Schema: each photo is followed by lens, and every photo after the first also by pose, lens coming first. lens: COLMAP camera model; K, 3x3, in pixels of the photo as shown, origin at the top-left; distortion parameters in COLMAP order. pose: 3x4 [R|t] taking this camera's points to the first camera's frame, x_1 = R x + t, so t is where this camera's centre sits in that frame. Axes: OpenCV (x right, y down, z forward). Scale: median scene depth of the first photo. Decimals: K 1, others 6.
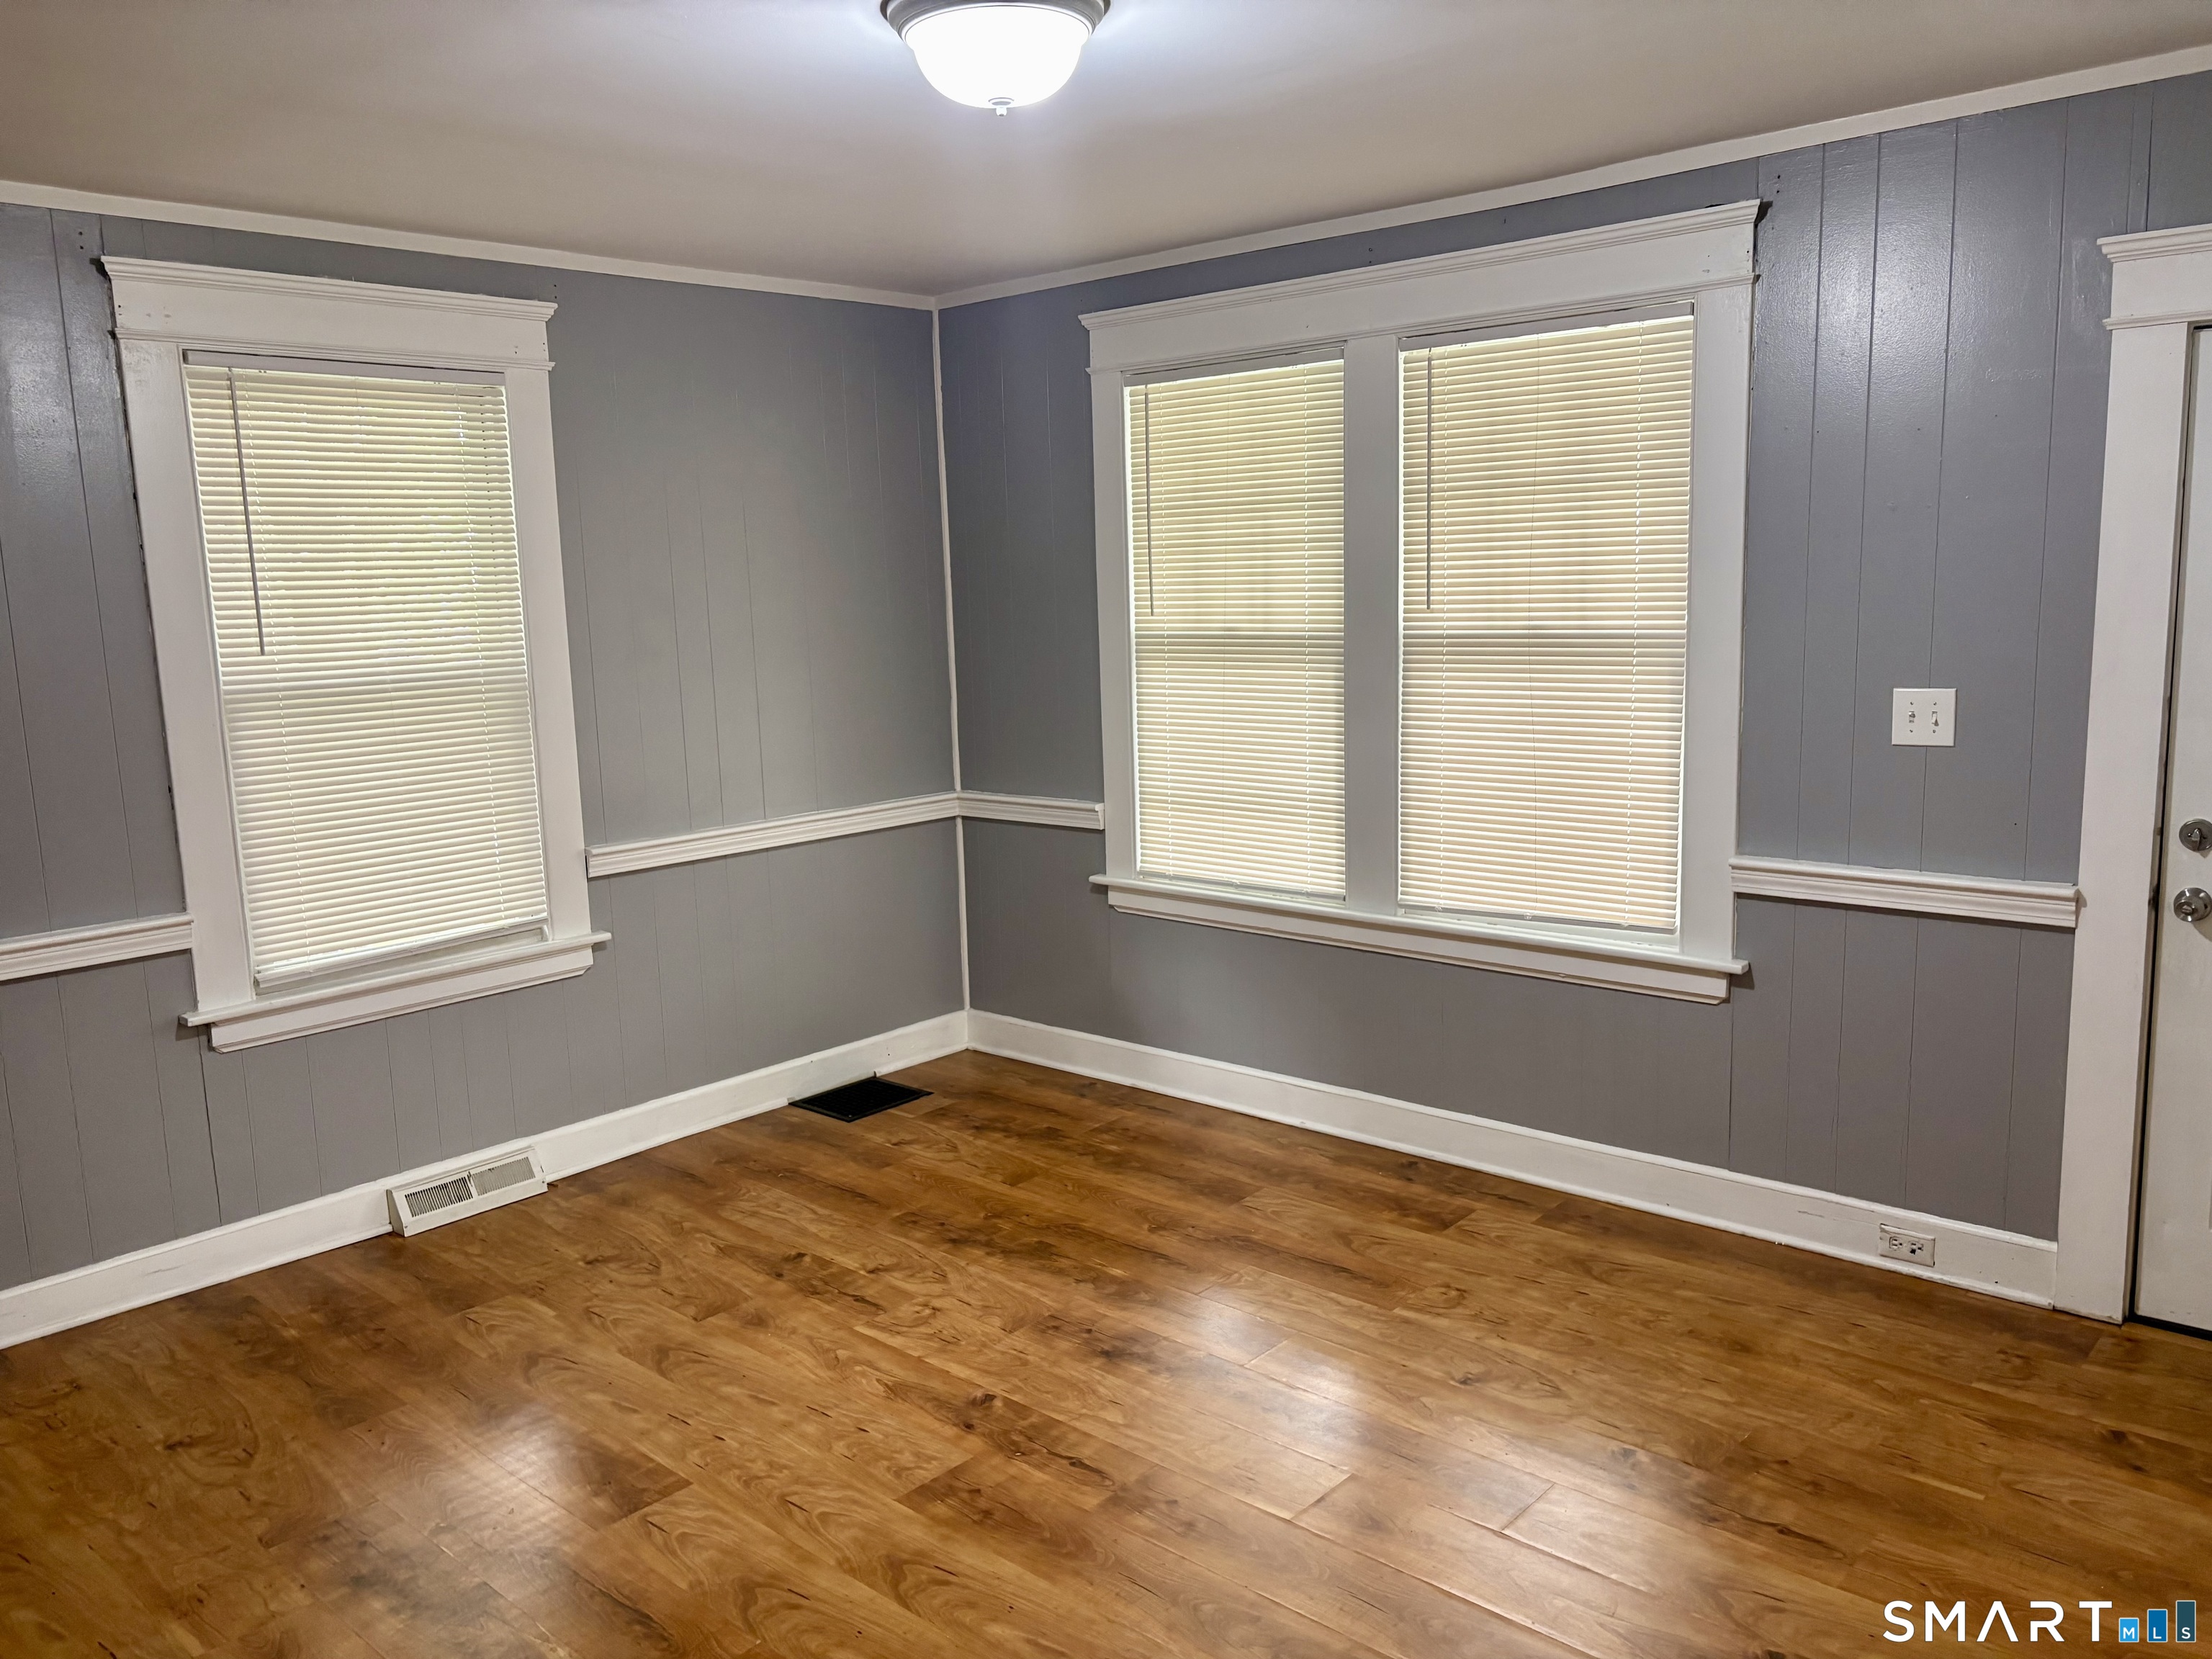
lens RADIAL K [[1691.2, 0, 1094.9], [0, 1691.2, 829.5], [0, 0, 1]] dist [0.048157, -0.028691]
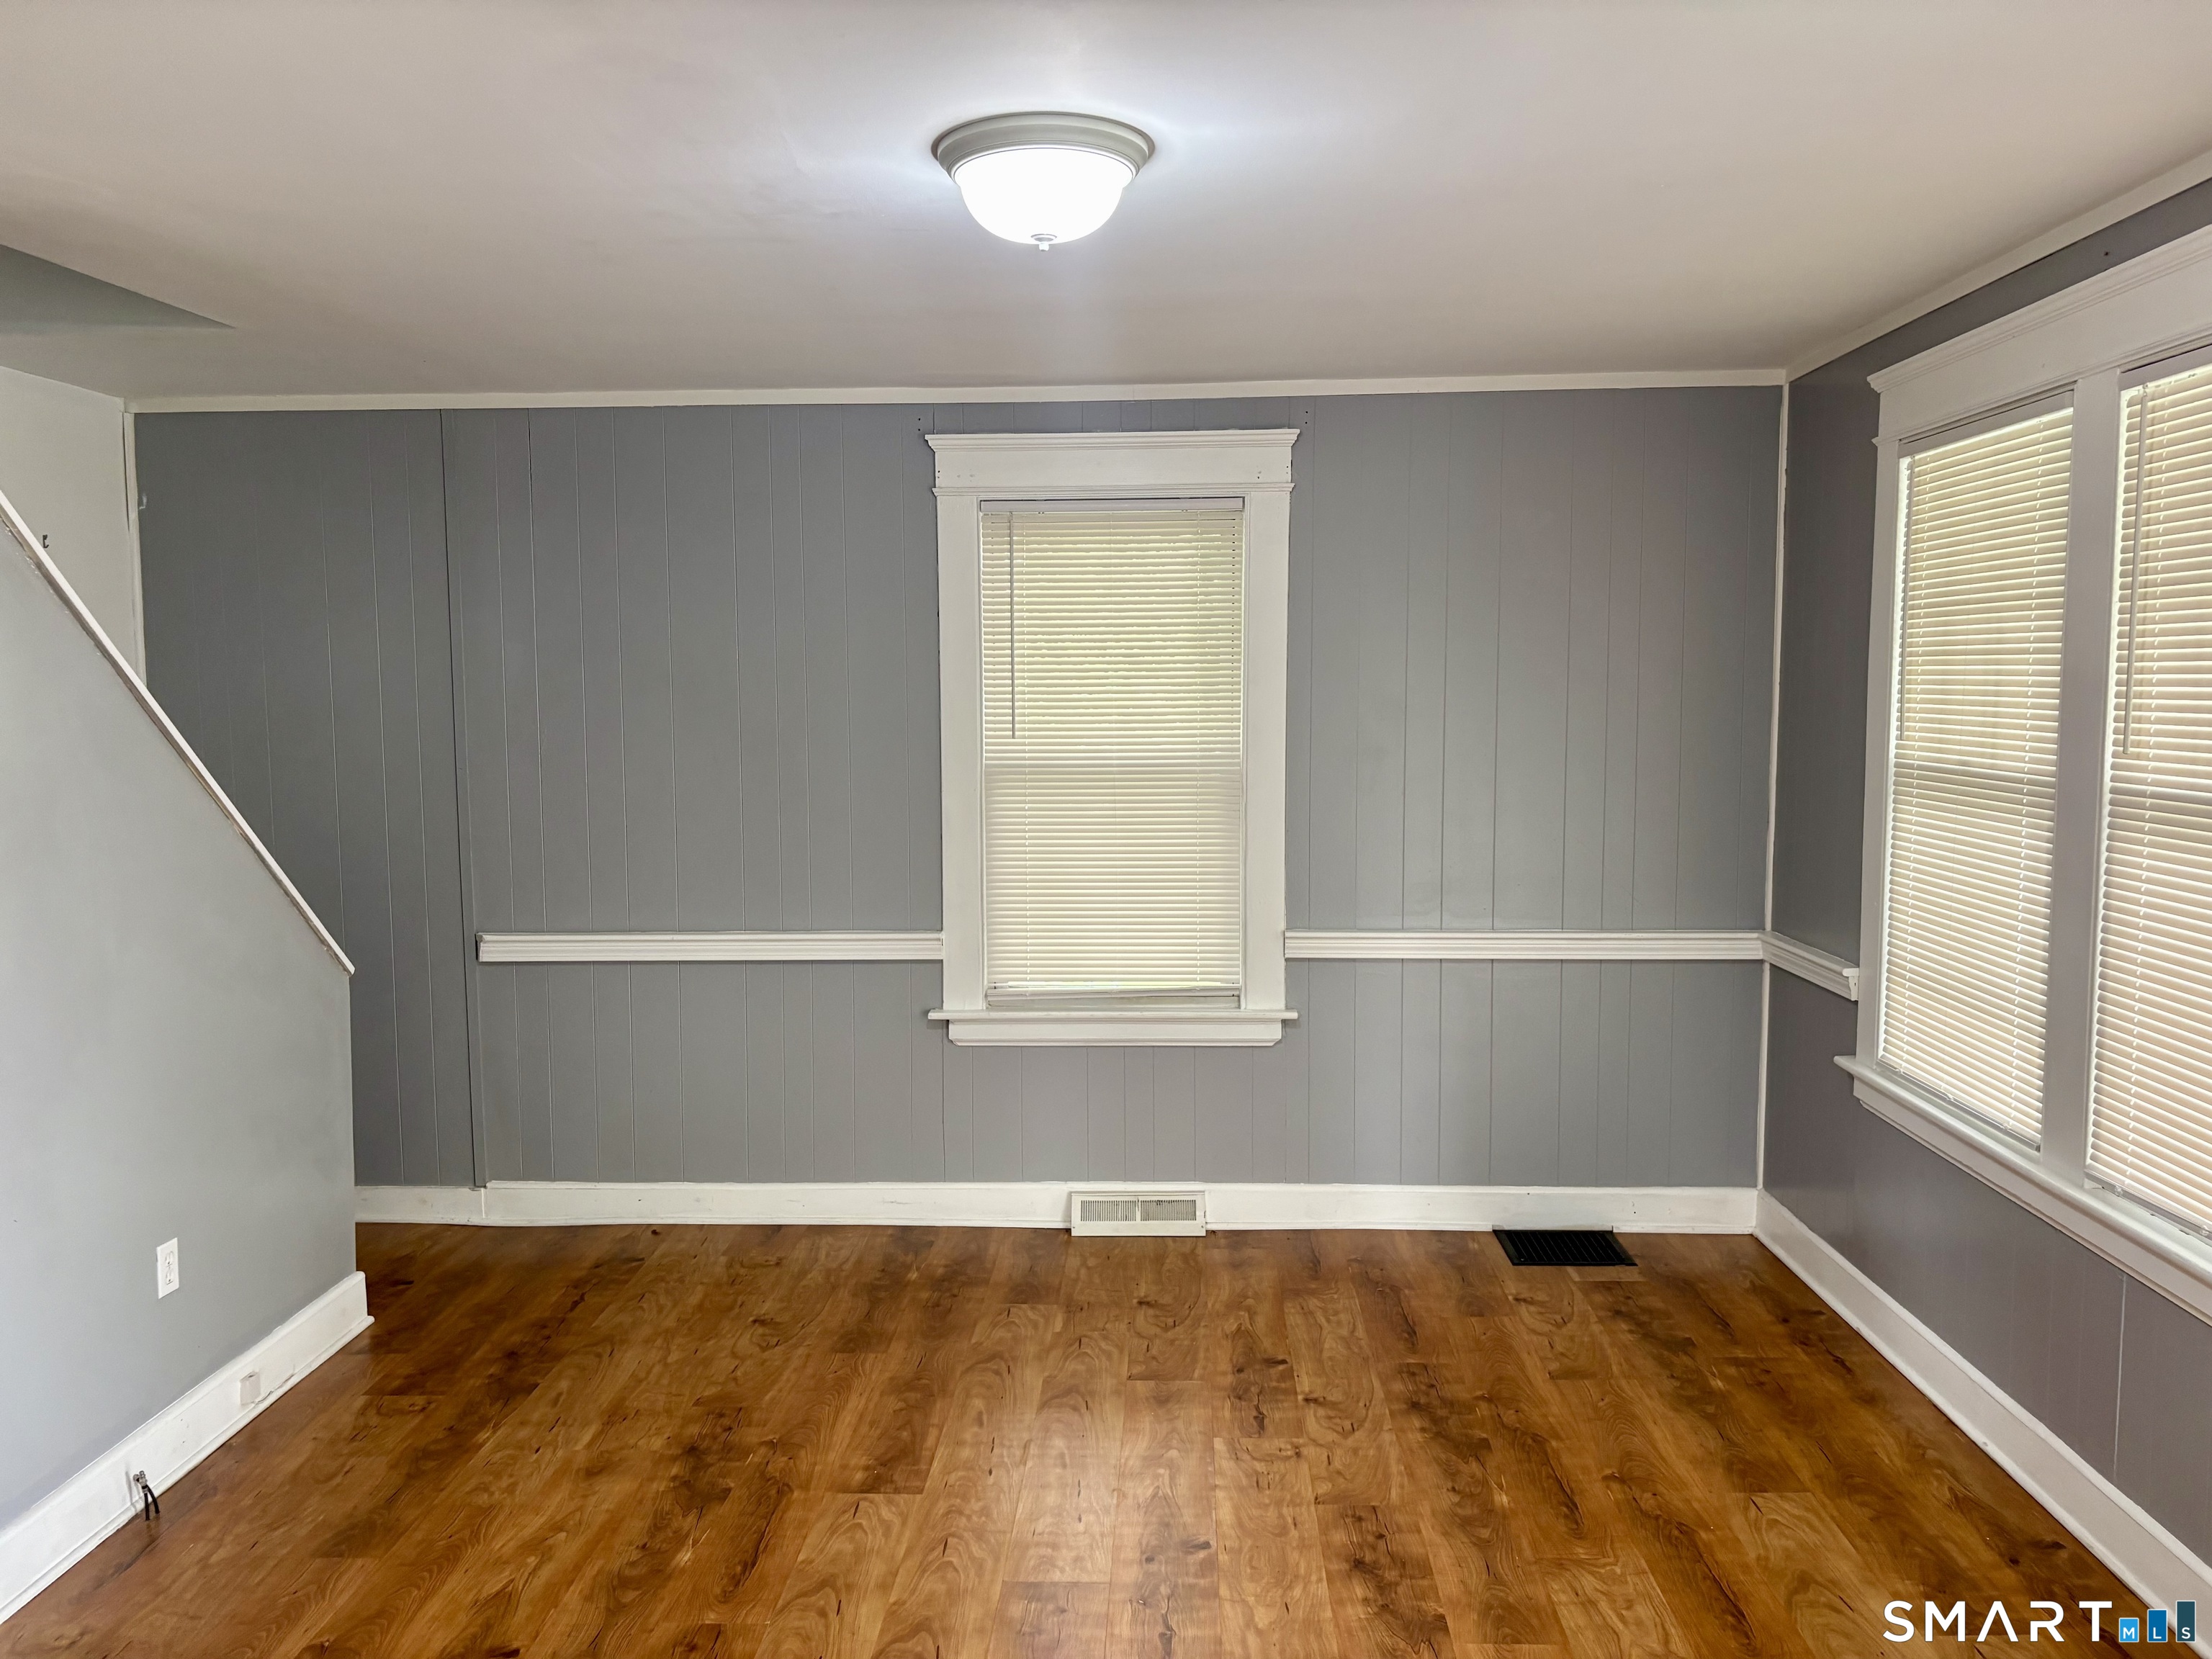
lens RADIAL K [[1691.2, 0, 1097.0], [0, 1691.2, 811.5], [0, 0, 1]] dist [0.048157, -0.028691]
pose [[0.645153, 0.085793, -0.759221, 0.444833], [-0.130919, 0.991393, 0.000779, -0.050280], [0.752753, 0.098894, 0.650832, 0.221785]]
